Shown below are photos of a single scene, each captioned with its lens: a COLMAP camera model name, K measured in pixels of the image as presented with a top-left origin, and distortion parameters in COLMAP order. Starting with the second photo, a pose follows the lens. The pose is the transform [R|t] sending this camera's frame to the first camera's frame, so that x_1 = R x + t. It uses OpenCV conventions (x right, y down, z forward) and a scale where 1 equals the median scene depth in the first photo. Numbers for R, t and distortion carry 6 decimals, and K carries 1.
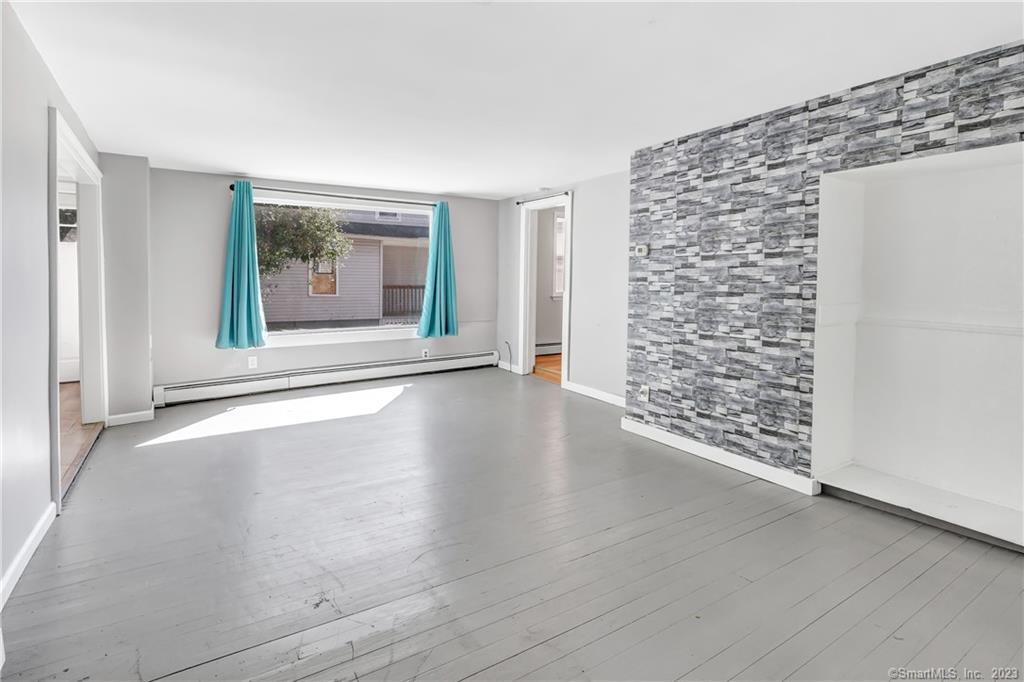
lens RADIAL K [[518.0, 0, 501.4], [0, 518.0, 288.3], [0, 0, 1]] dist [-0.001470, -0.000233]
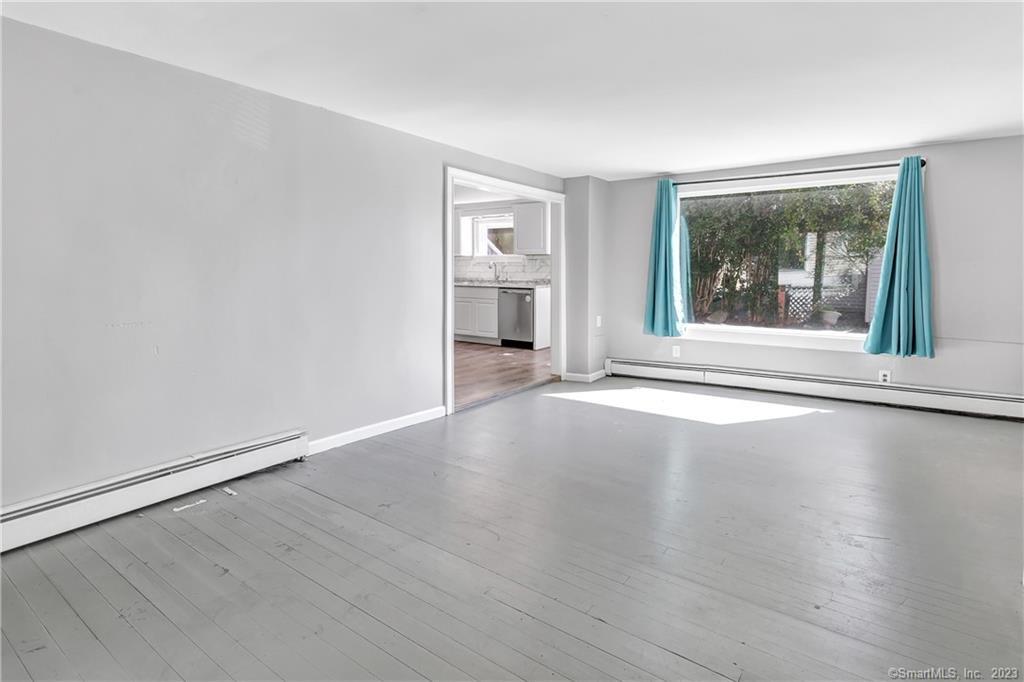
lens RADIAL K [[518.0, 0, 501.4], [0, 518.0, 288.3], [0, 0, 1]] dist [-0.001470, -0.000233]
pose [[0.368528, 0.029846, -0.929137, 0.345608], [-0.020738, 0.999500, 0.023880, -0.001546], [0.929385, 0.010468, 0.368963, 0.272889]]
